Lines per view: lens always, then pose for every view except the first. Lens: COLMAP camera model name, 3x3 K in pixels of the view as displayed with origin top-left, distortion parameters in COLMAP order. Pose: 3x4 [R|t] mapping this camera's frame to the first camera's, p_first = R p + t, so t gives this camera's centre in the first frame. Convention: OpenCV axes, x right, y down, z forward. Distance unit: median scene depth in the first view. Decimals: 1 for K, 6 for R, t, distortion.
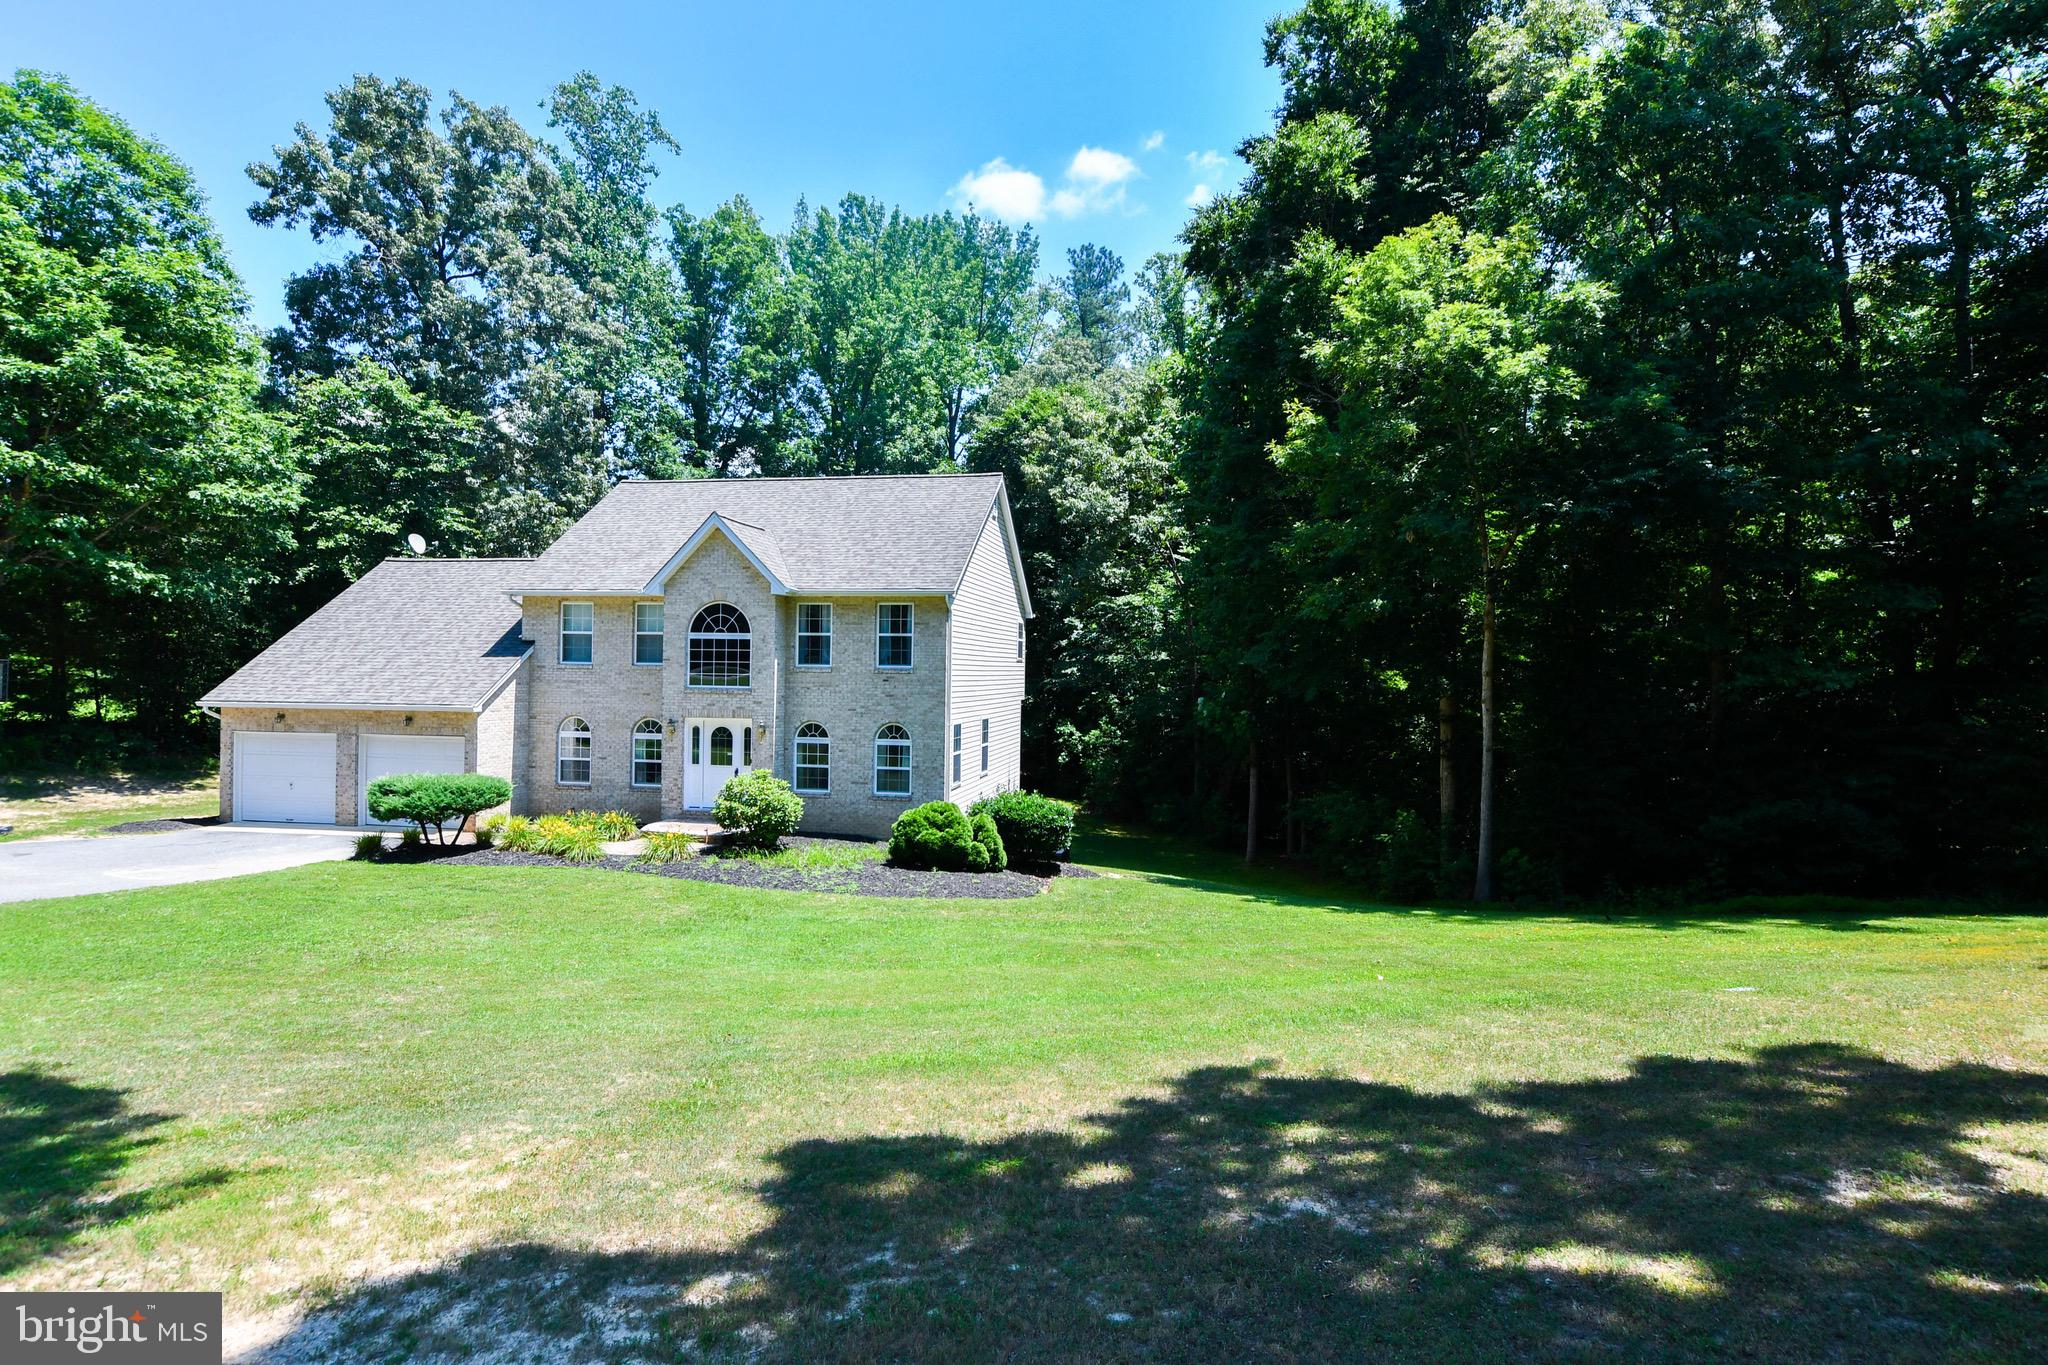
lens RADIAL K [[1131.0, 0, 1007.7], [0, 1131.0, 648.9], [0, 0, 1]] dist [0.009729, 0.005062]
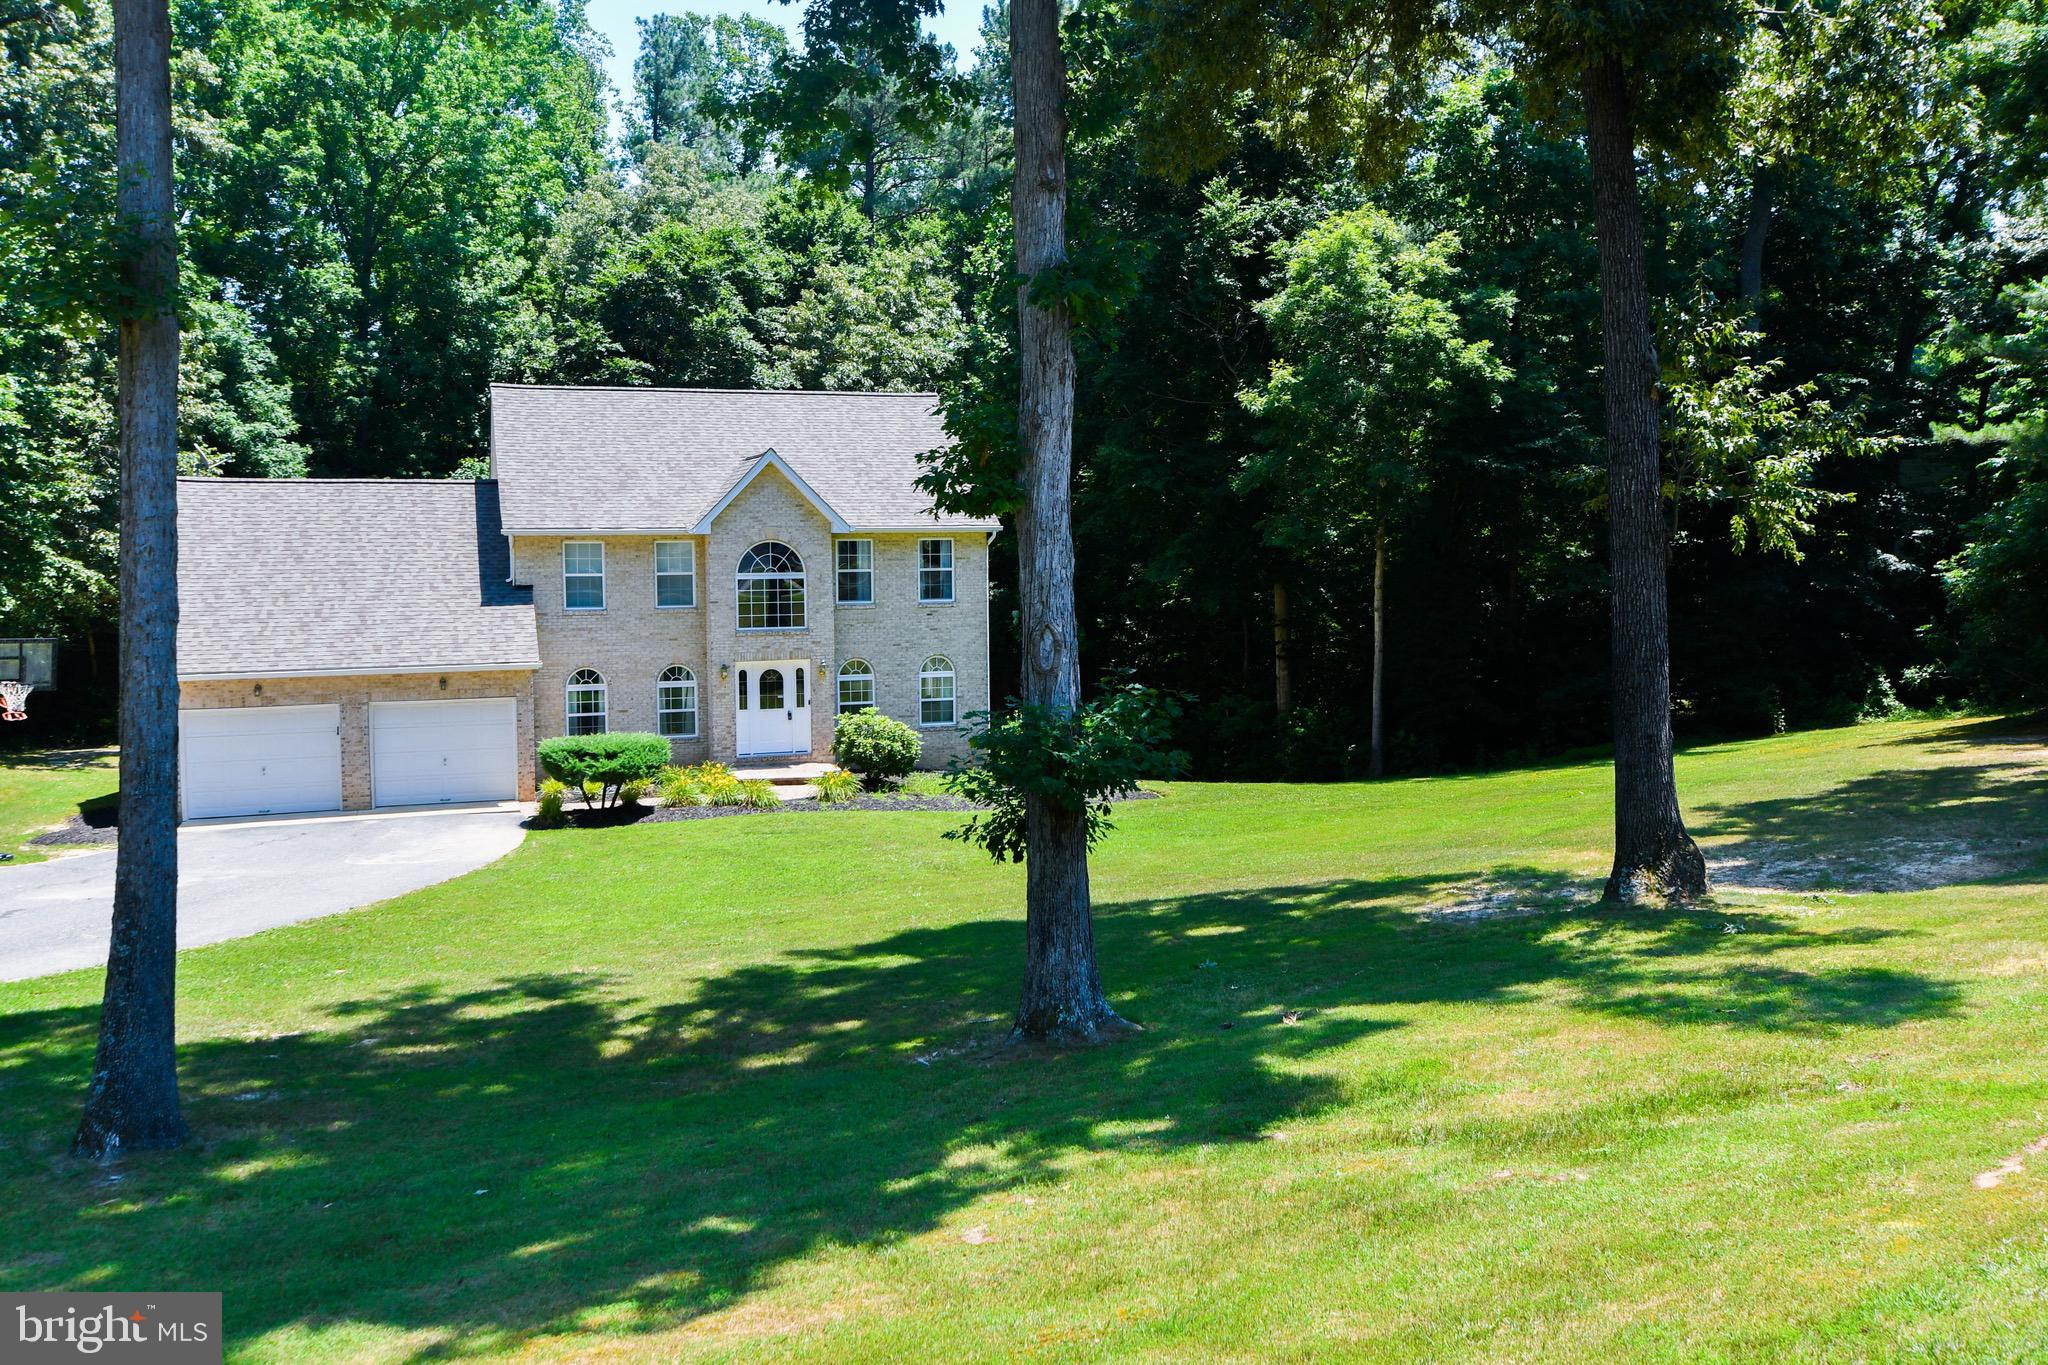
lens RADIAL K [[1705.5, 0, 1022.6], [0, 1705.5, 640.7], [0, 0, 1]] dist [0.051314, 0.025717]
pose [[0.868257, -0.050339, 0.493553, -0.784878], [0.014264, 0.996961, 0.076590, -0.064617], [-0.495909, -0.059460, 0.866337, -0.372399]]
